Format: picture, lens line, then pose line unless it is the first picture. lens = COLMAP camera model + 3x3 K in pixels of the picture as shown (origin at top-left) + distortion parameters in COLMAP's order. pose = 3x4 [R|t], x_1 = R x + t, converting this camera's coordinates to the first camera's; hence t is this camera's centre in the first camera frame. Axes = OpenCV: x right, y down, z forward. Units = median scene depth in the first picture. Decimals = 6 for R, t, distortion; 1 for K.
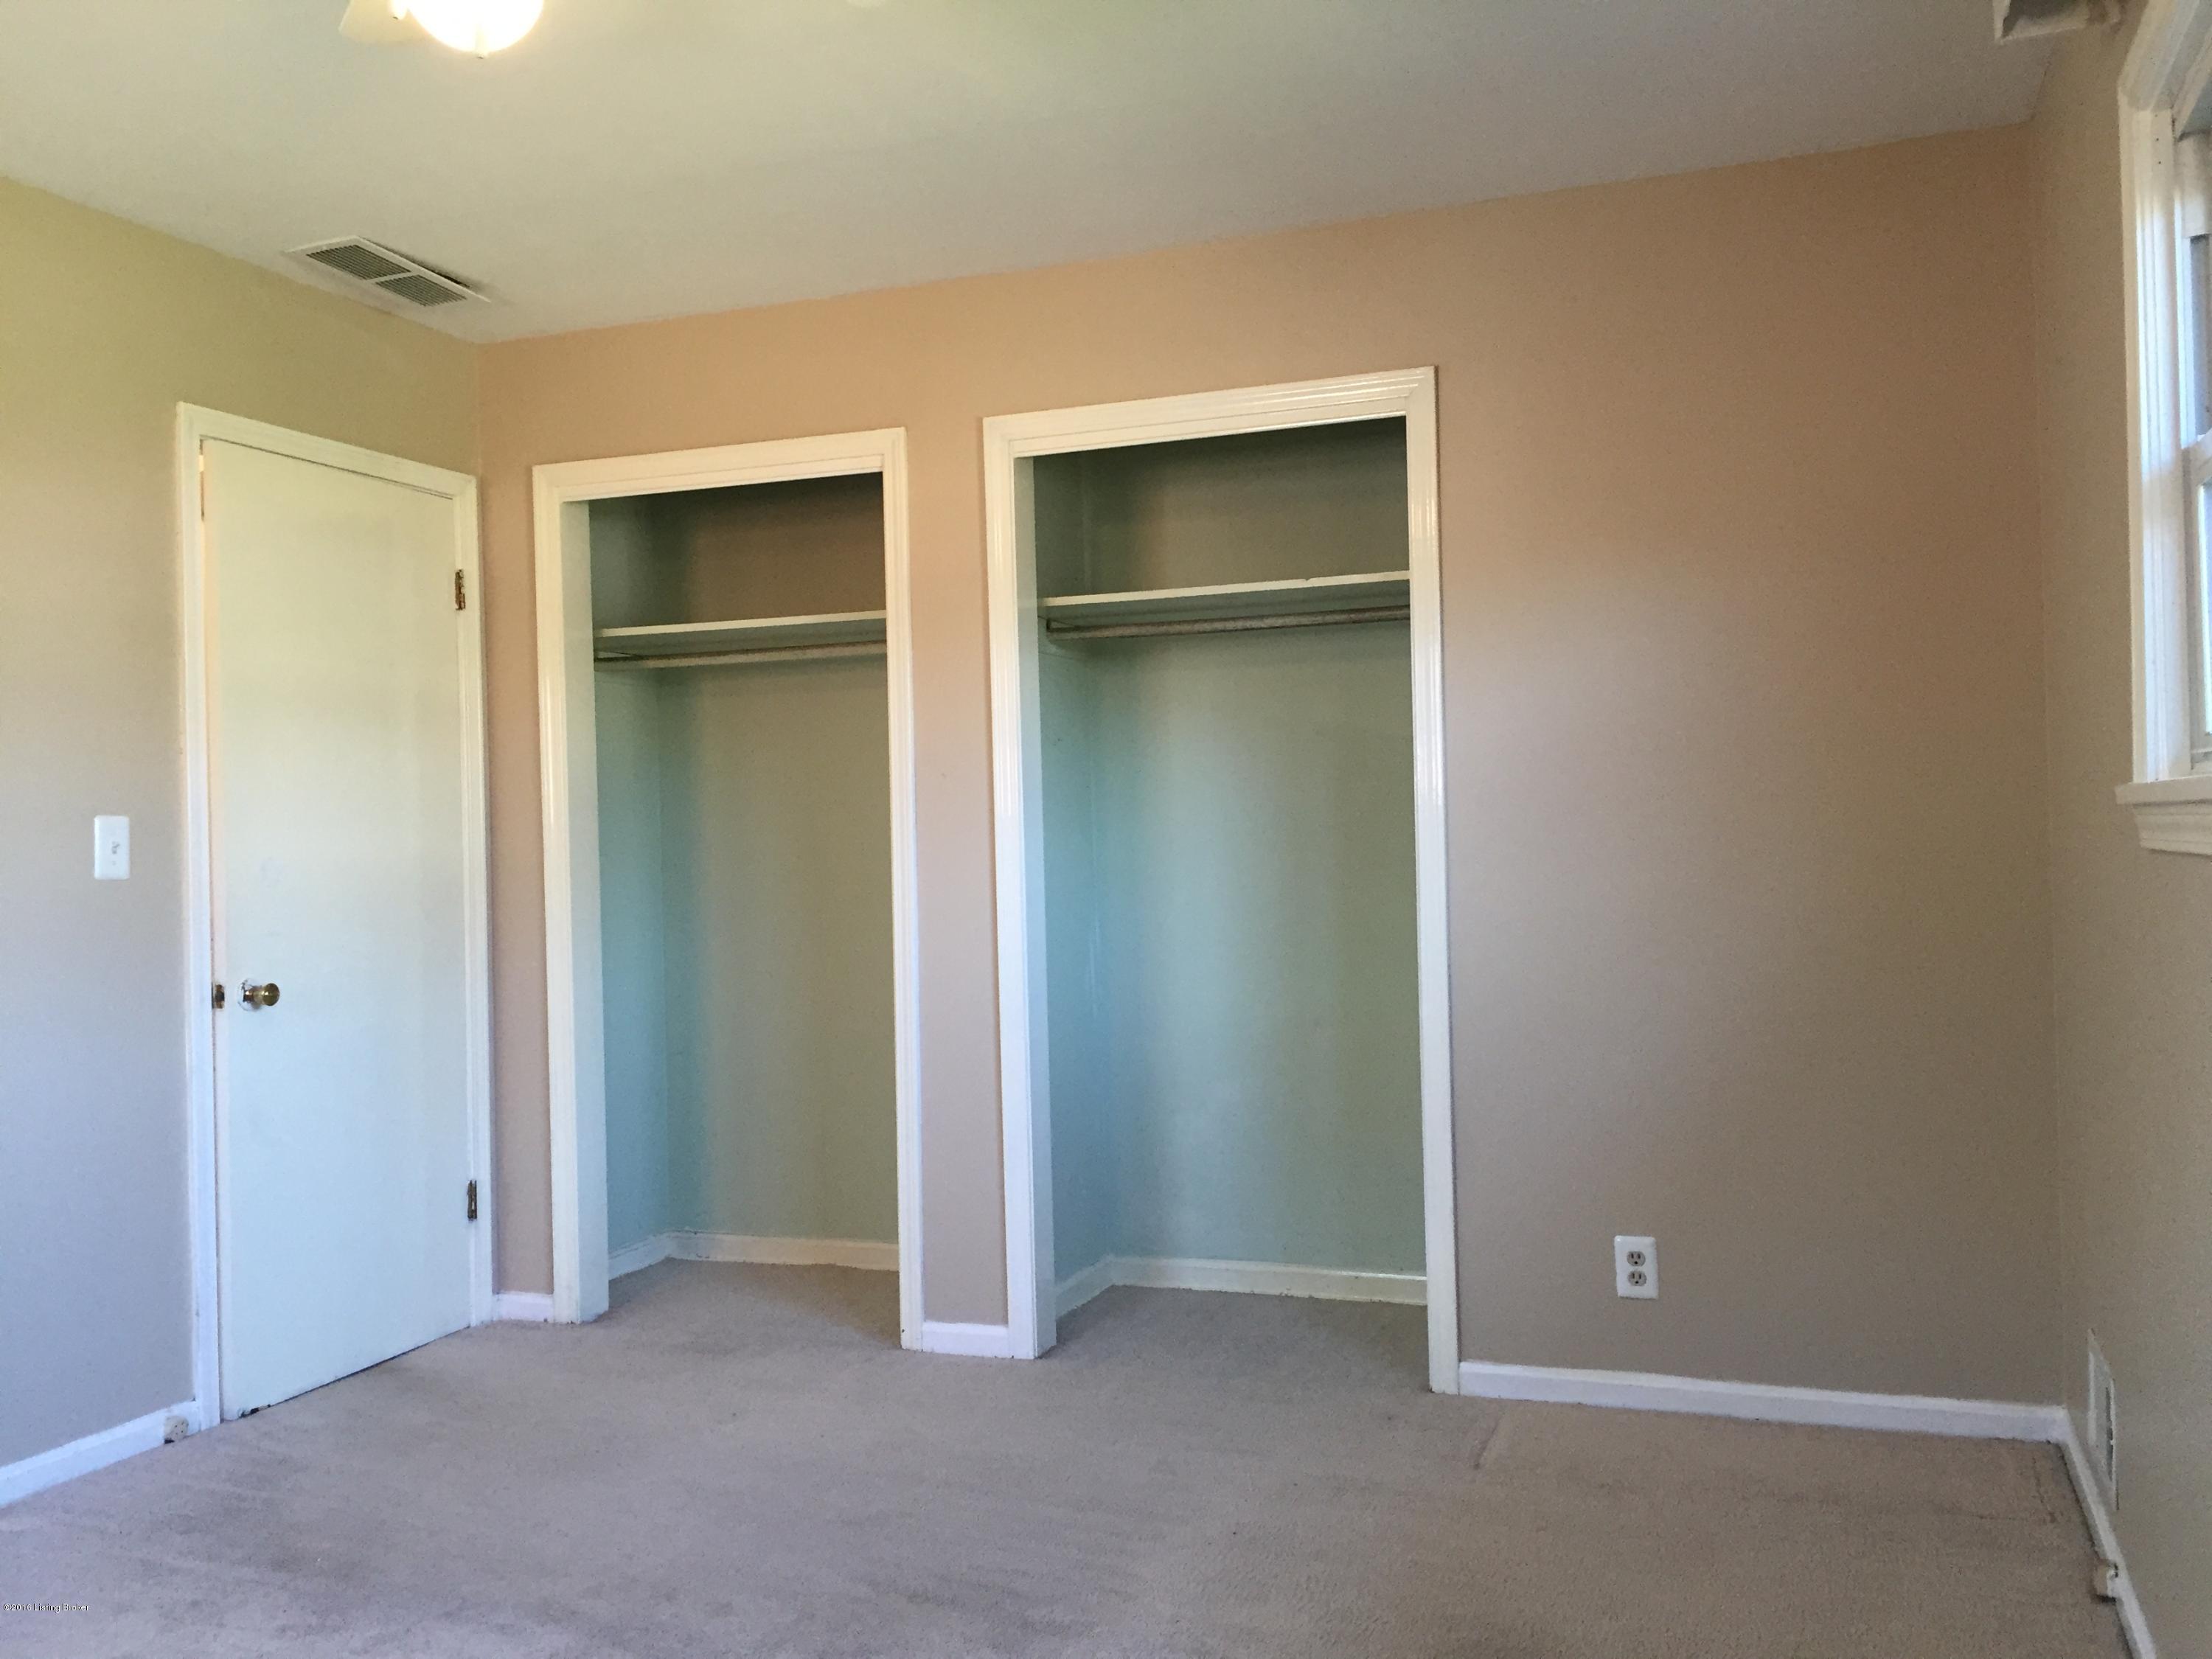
lens RADIAL K [[1893.6, 0, 1106.0], [0, 1893.6, 829.5], [0, 0, 1]] dist [0.070696, -0.007562]
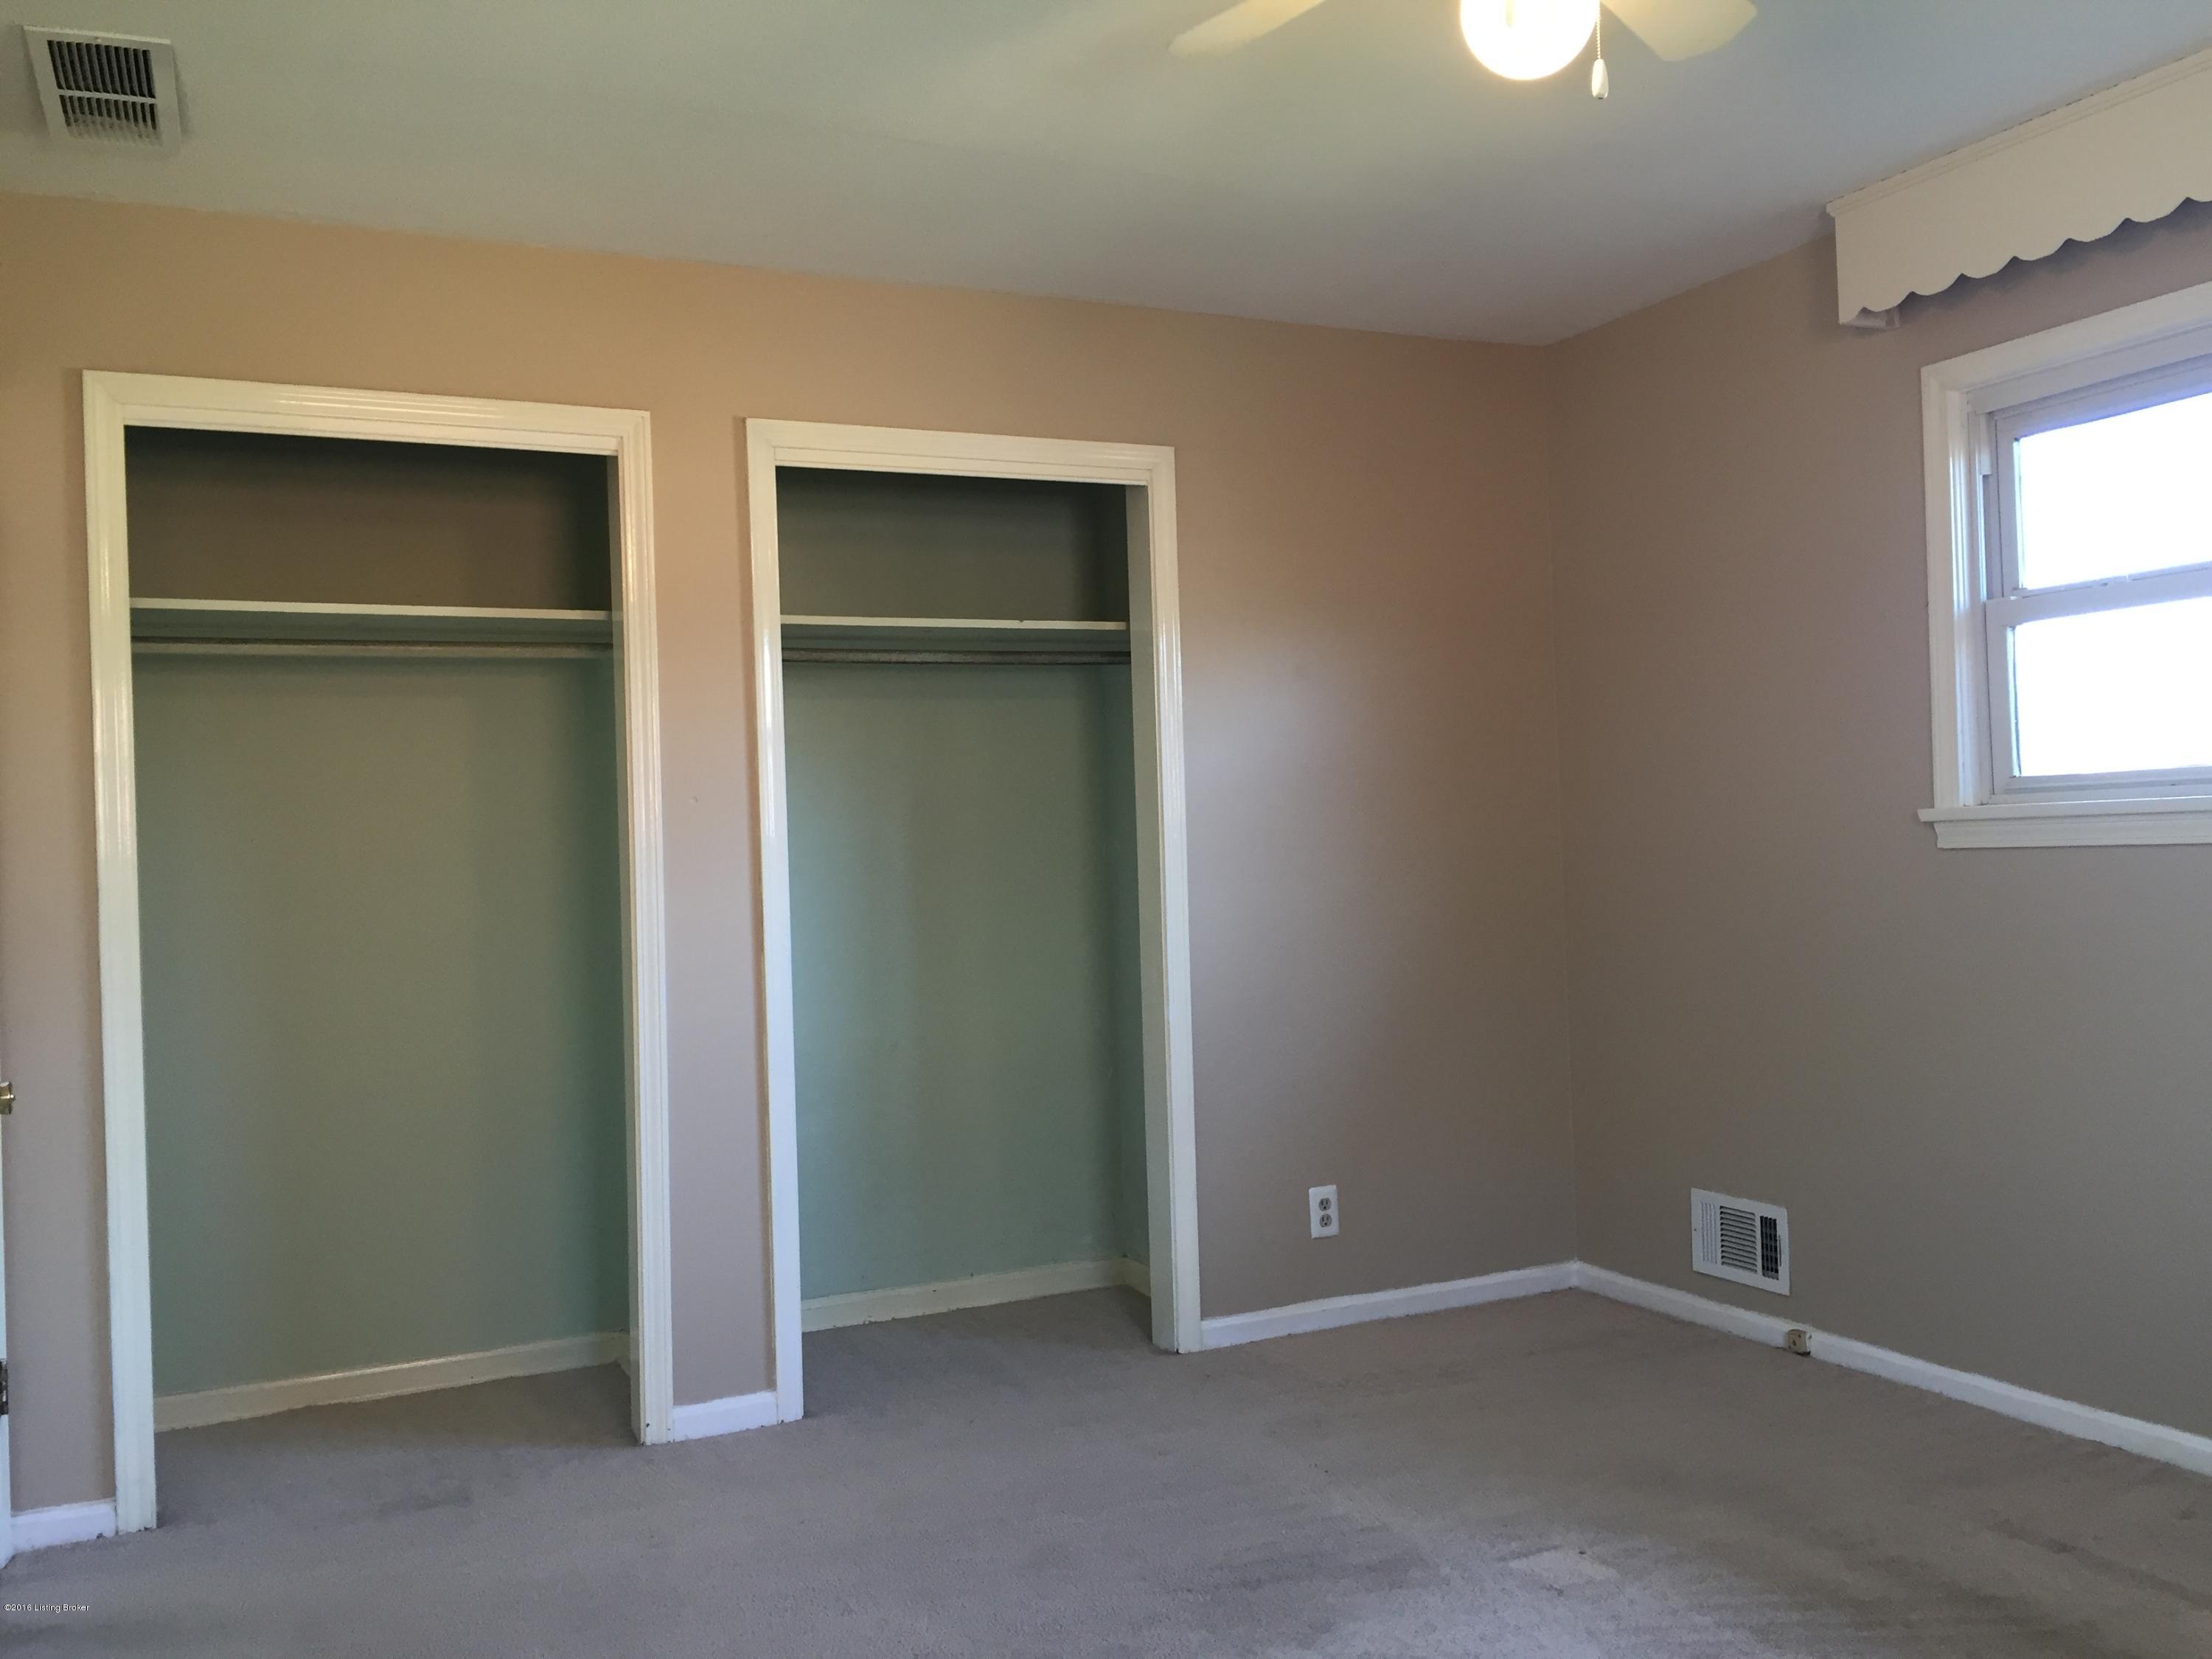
lens RADIAL K [[1893.5, 0, 1106.0], [0, 1893.5, 829.5], [0, 0, 1]] dist [0.065799, -0.092026]
pose [[0.688332, 0.009359, 0.725335, -0.610576], [0.016620, 0.999451, -0.028667, 0.015954], [-0.725205, 0.031788, 0.687798, 0.228660]]
